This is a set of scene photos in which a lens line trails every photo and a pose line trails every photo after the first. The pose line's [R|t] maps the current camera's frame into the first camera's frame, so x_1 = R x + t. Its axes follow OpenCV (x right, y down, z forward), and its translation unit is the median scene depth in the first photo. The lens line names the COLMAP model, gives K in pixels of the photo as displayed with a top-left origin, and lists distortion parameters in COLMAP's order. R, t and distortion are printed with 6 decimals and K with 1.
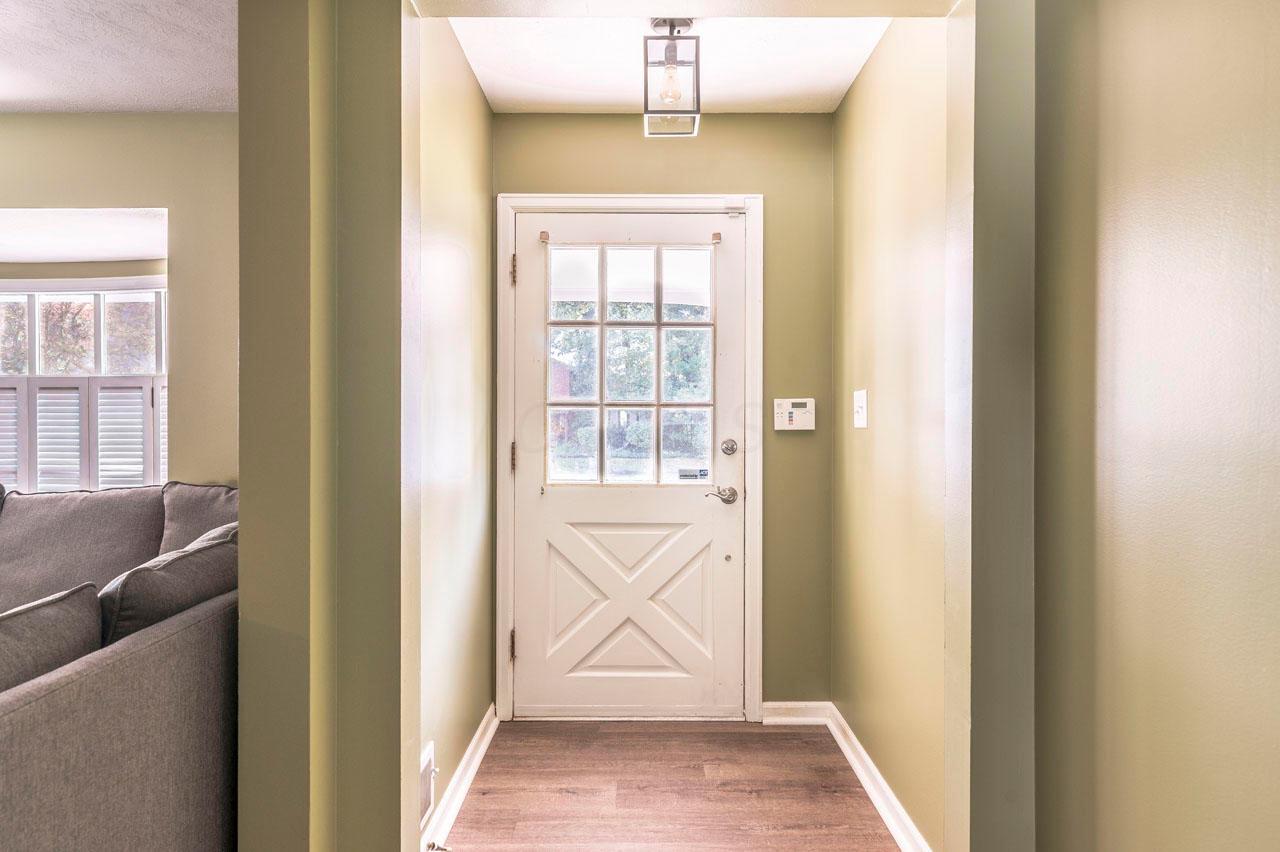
lens RADIAL K [[731.0, 0, 640.1], [0, 731.0, 425.4], [0, 0, 1]] dist [0.002192, 0.000060]
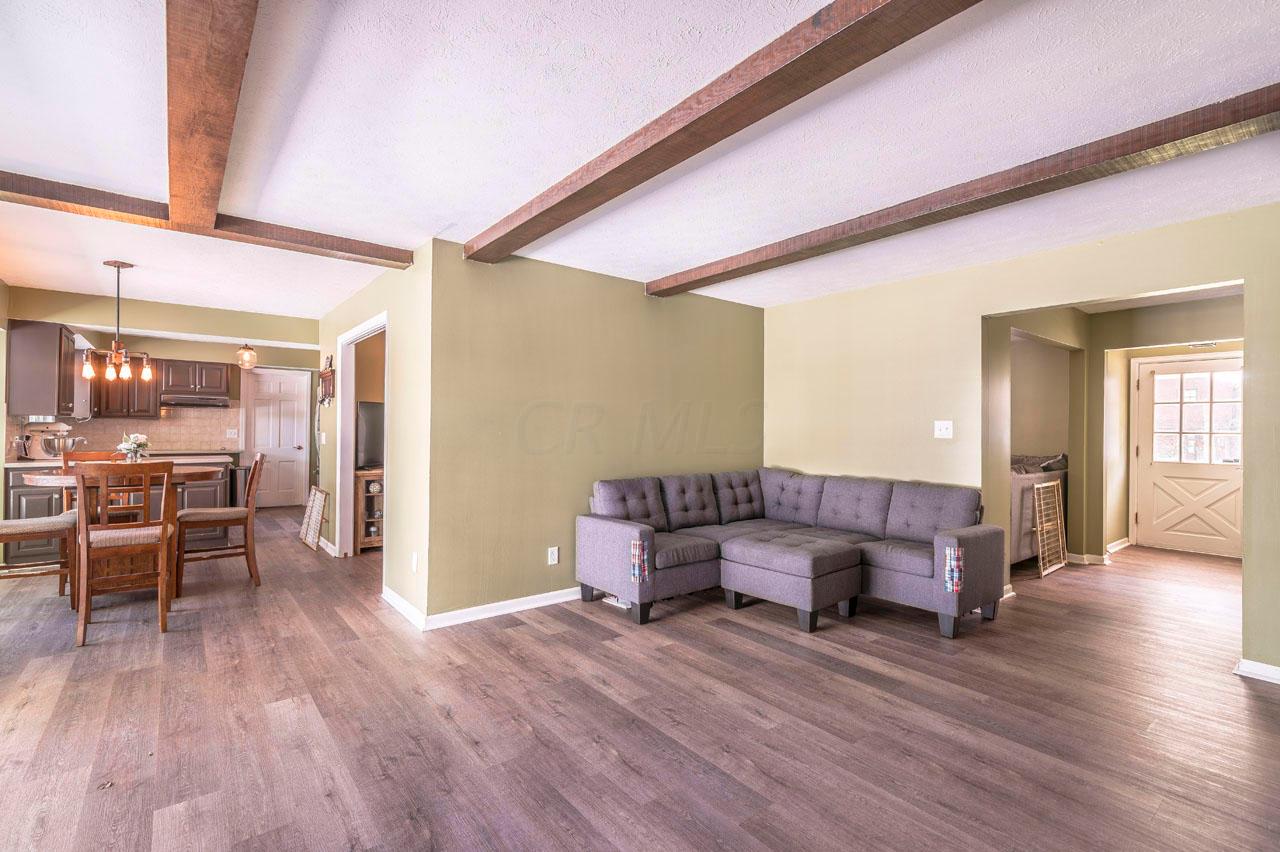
lens RADIAL K [[591.8, 0, 641.5], [0, 591.8, 427.0], [0, 0, 1]] dist [0.020546, 0.000219]
pose [[0.637032, 0.003115, -0.770831, 0.389840], [-0.015435, 0.999843, -0.008716, -0.000501], [0.770683, 0.017450, 0.636980, -1.933774]]
